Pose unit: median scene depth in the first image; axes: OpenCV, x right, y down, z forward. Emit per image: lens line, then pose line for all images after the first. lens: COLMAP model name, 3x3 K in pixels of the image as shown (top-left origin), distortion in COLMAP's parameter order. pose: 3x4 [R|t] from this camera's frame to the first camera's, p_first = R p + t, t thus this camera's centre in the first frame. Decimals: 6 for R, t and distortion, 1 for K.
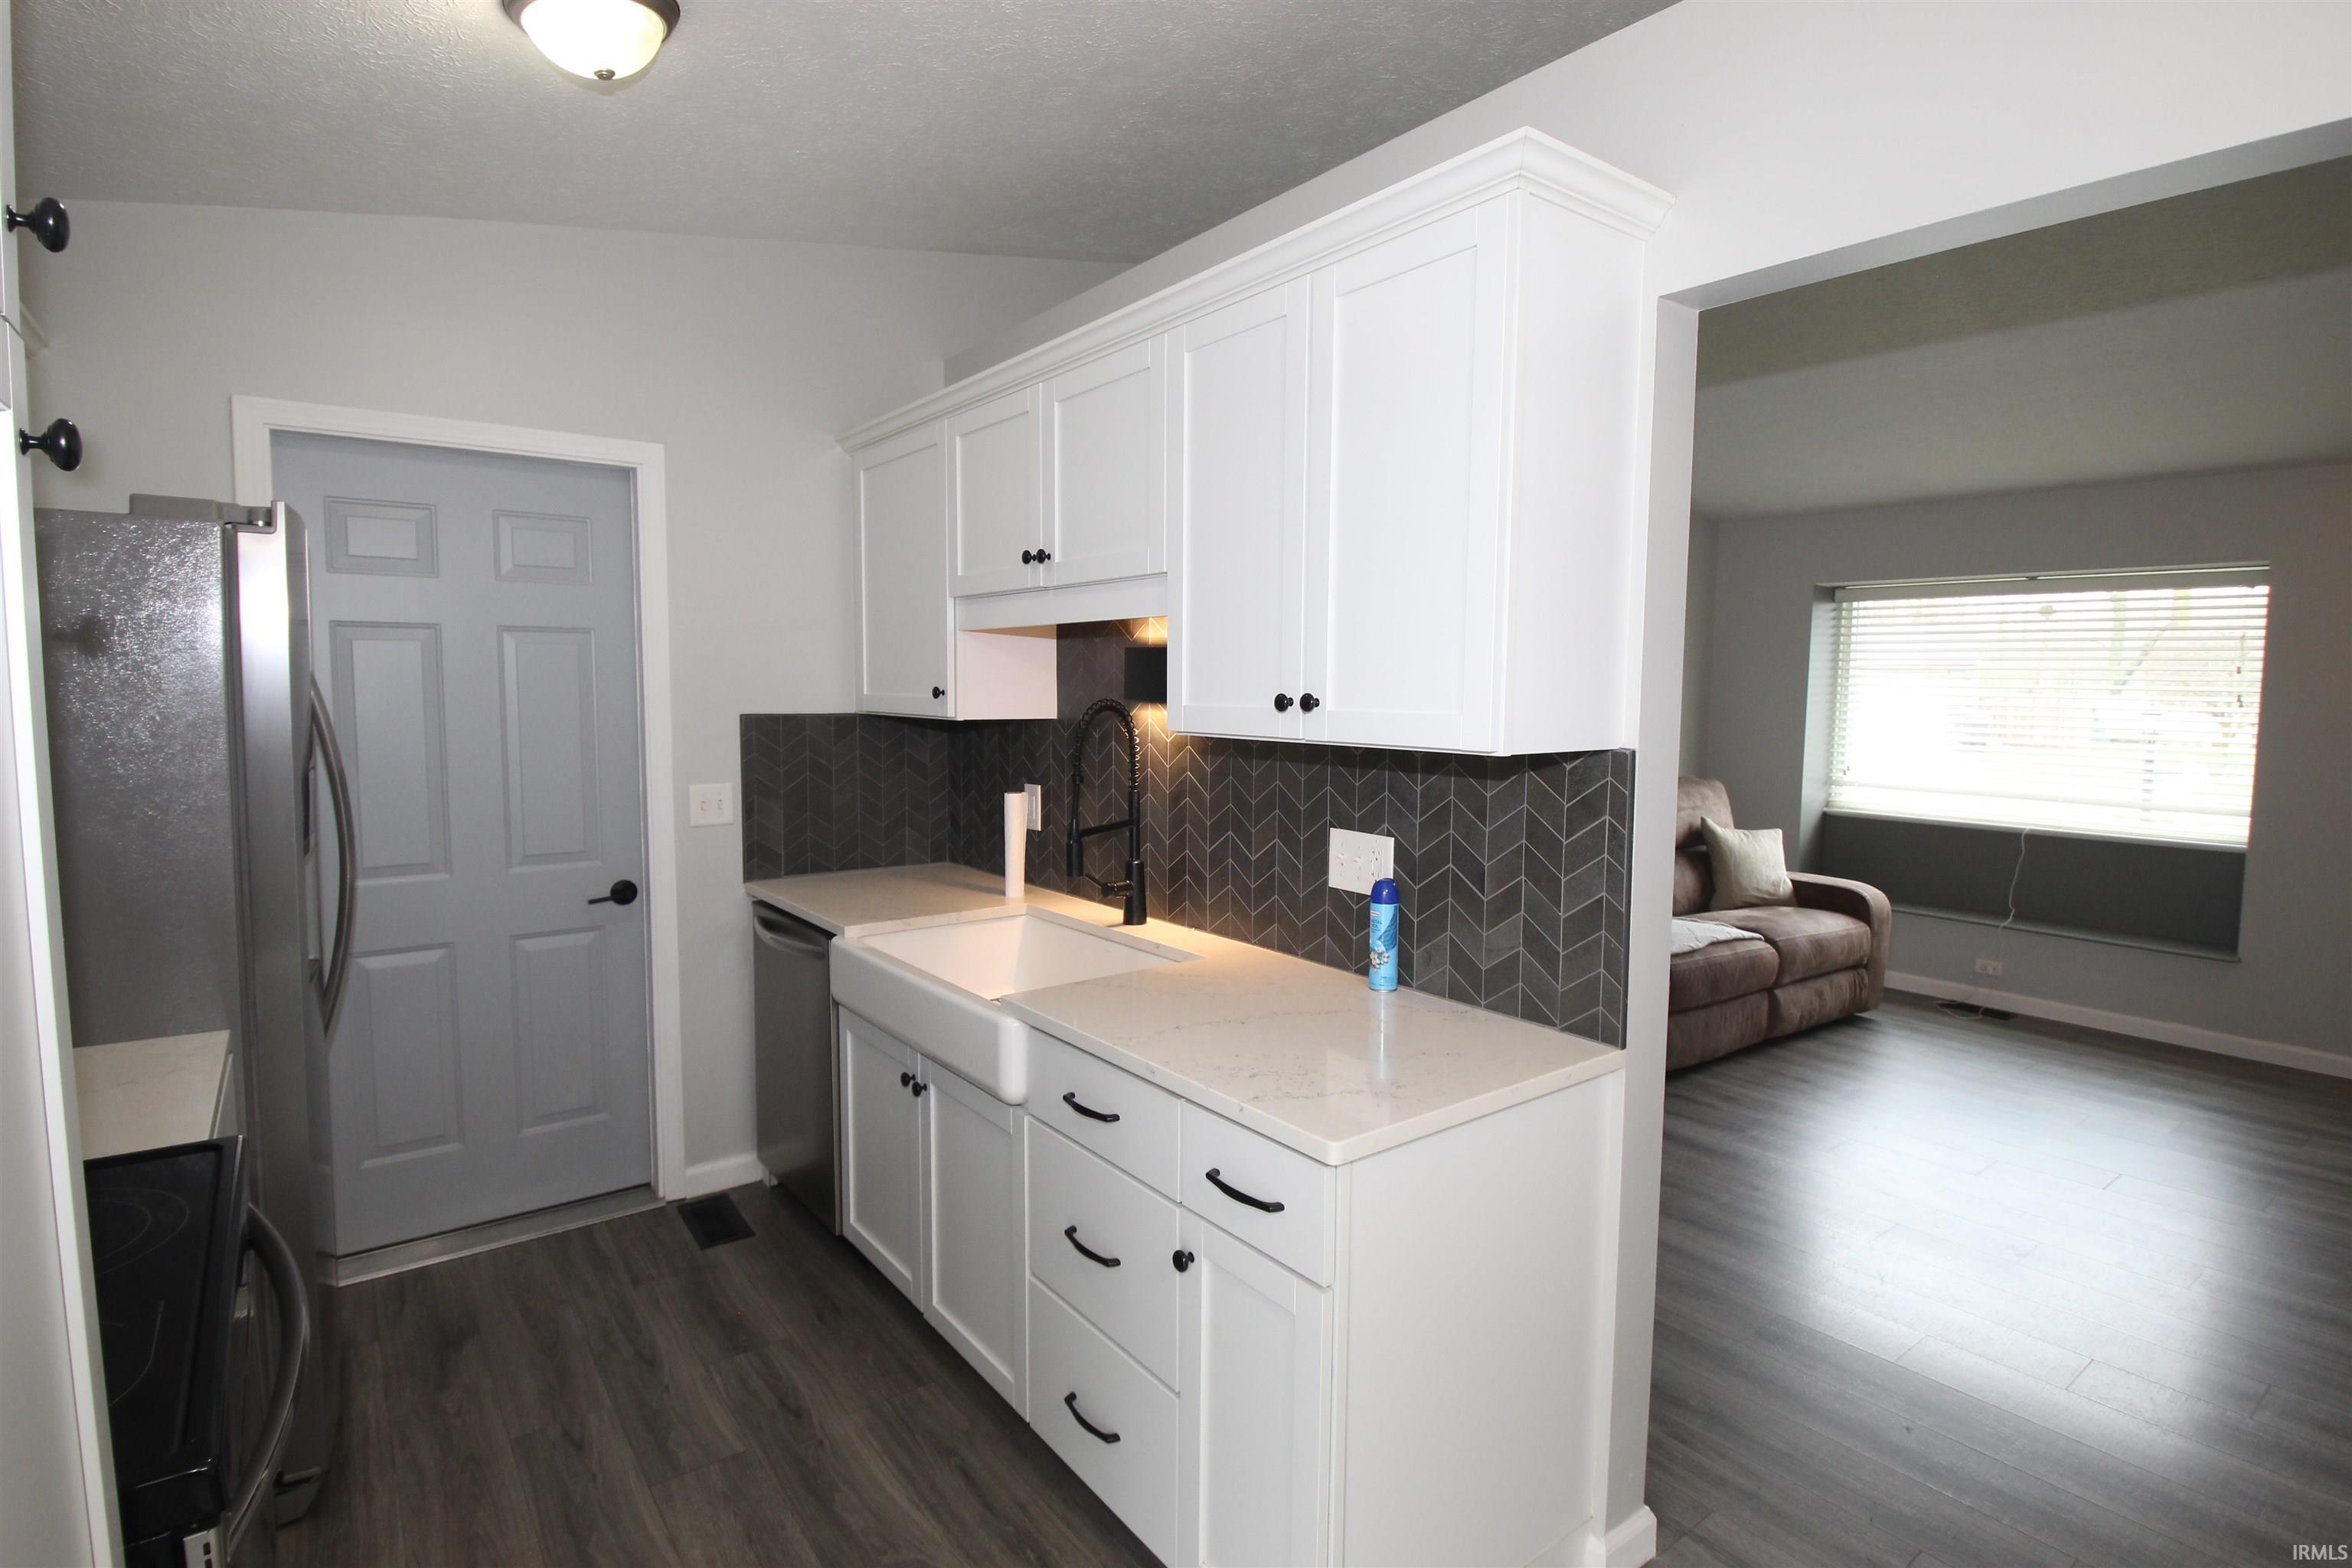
lens RADIAL K [[1170.7, 0, 1176.0], [0, 1170.7, 784.0], [0, 0, 1]] dist [0.016078, -0.030084]
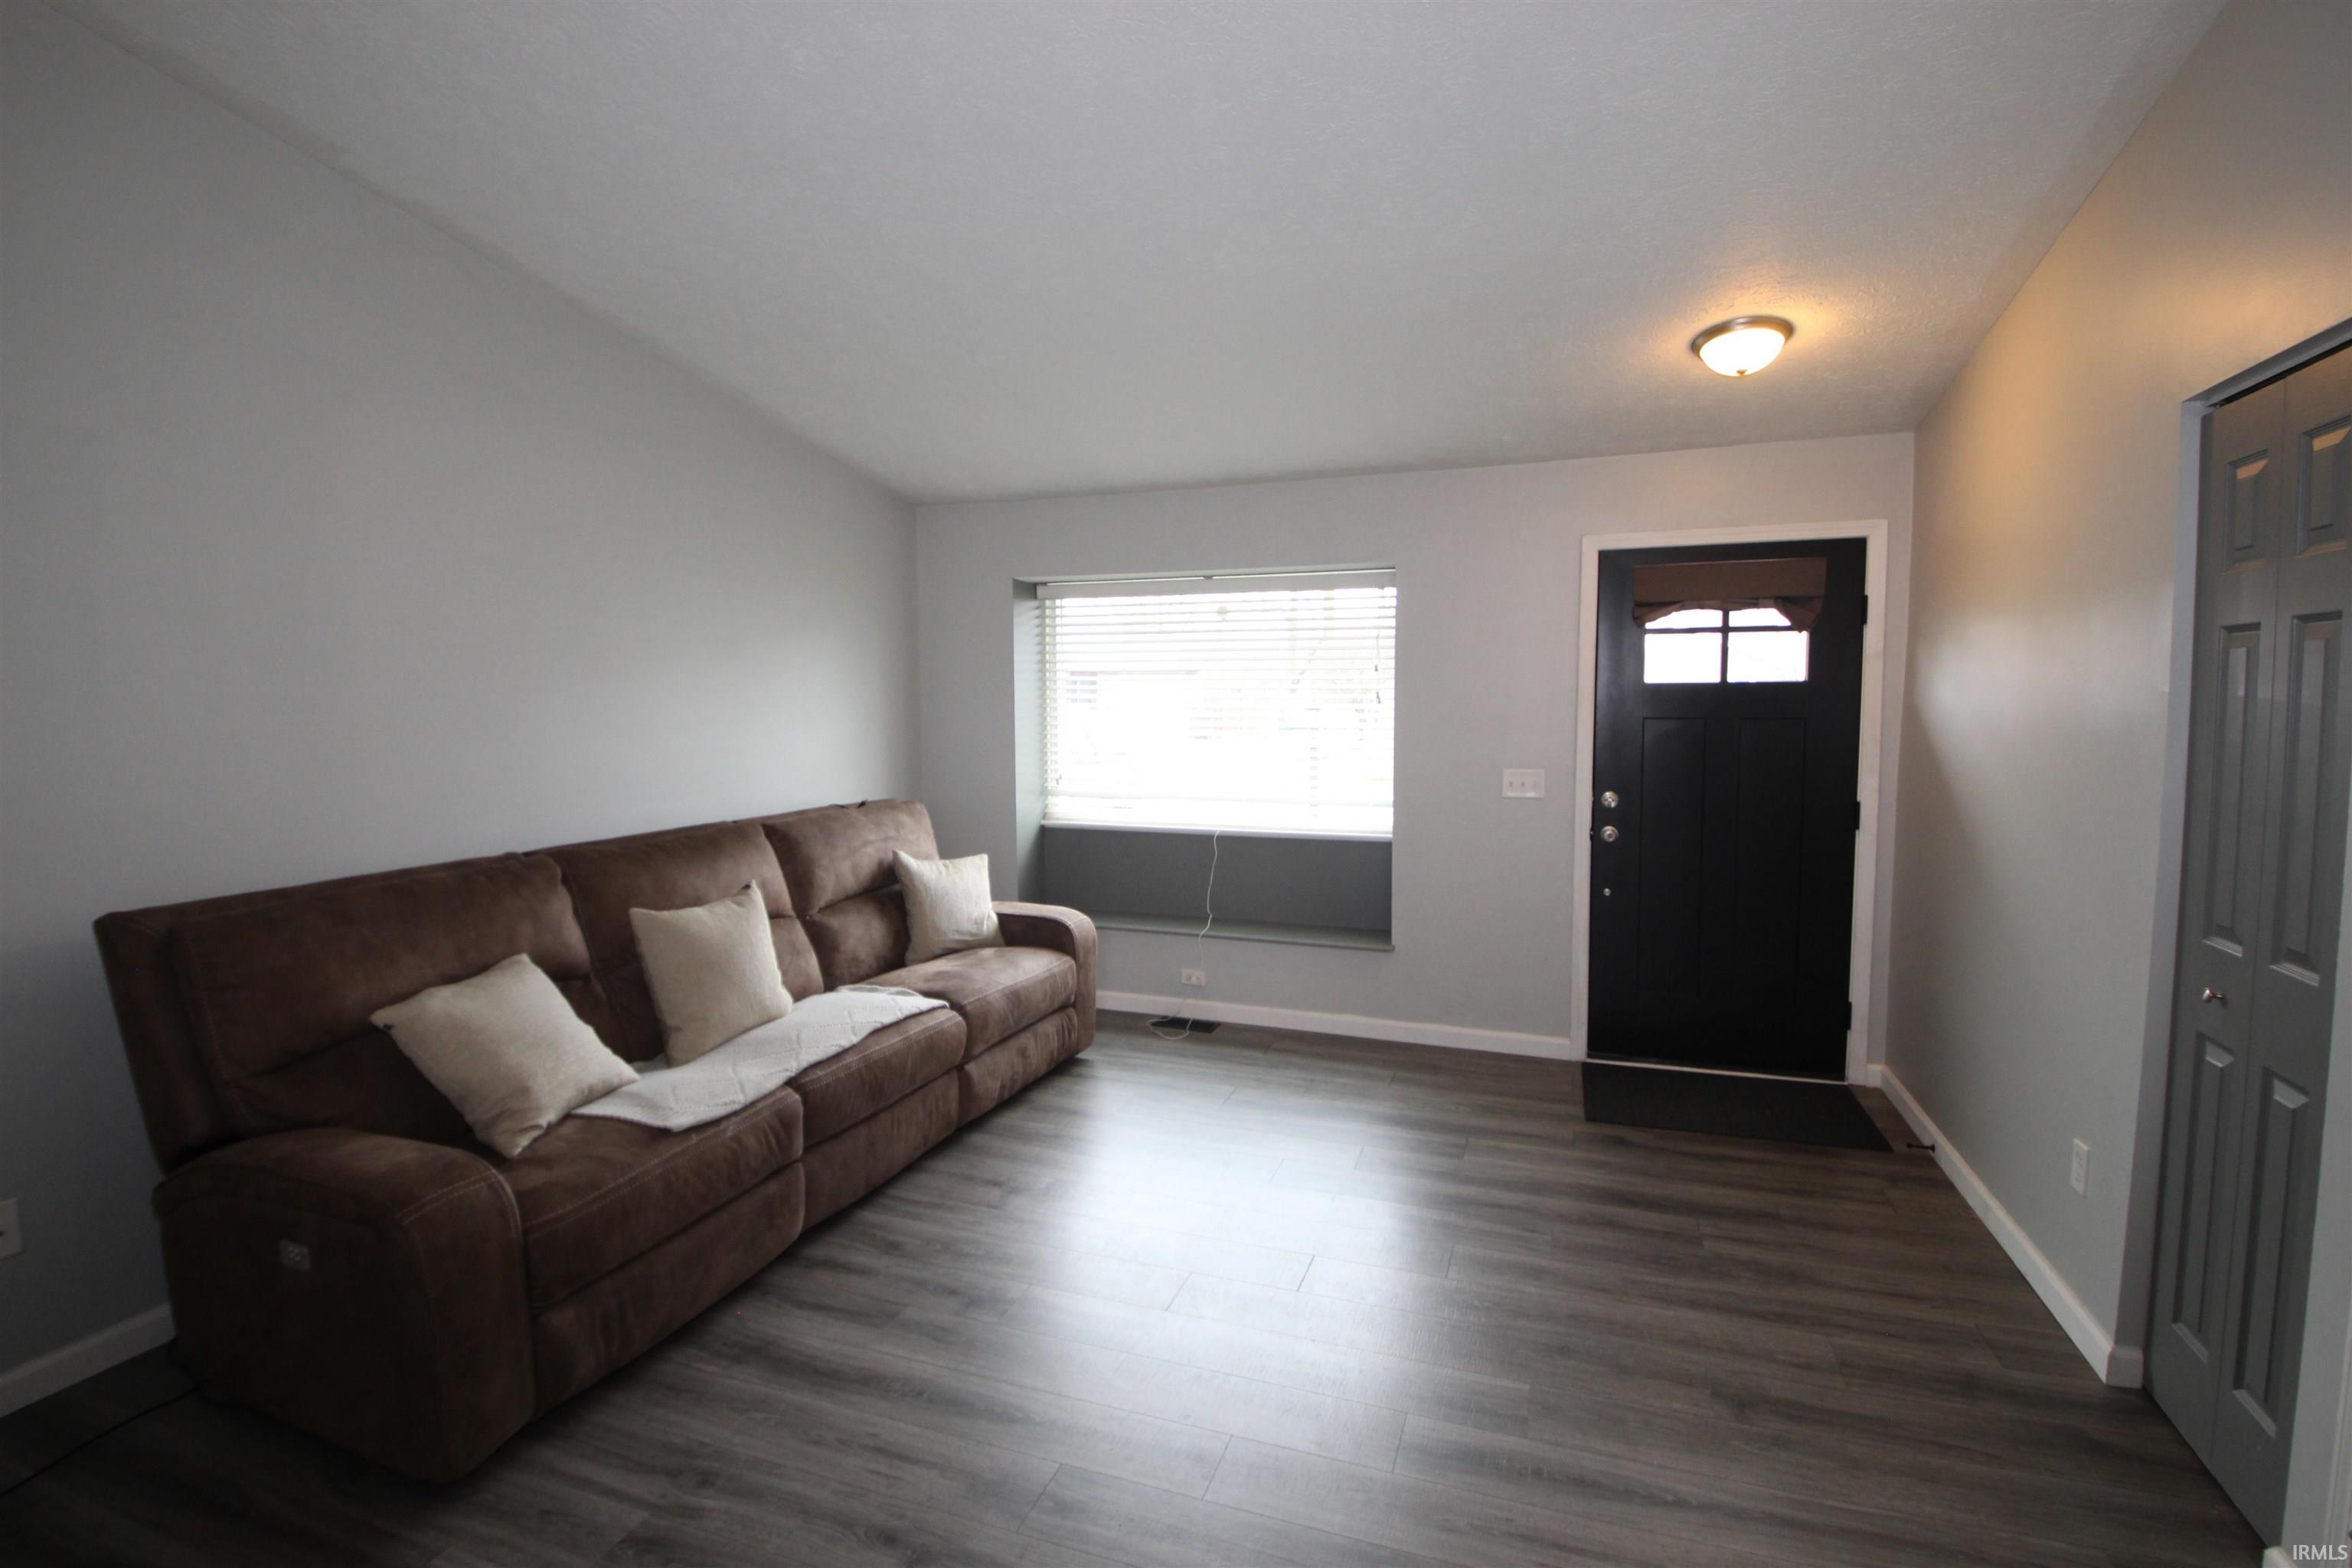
lens RADIAL K [[1060.3, 0, 1176.0], [0, 1060.3, 784.0], [0, 0, 1]] dist [0.000168, -0.000001]
pose [[0.844907, -0.063636, 0.531115, 0.240245], [0.060459, 0.997897, 0.023384, -0.026375], [-0.531486, 0.012353, 0.846977, 0.278693]]
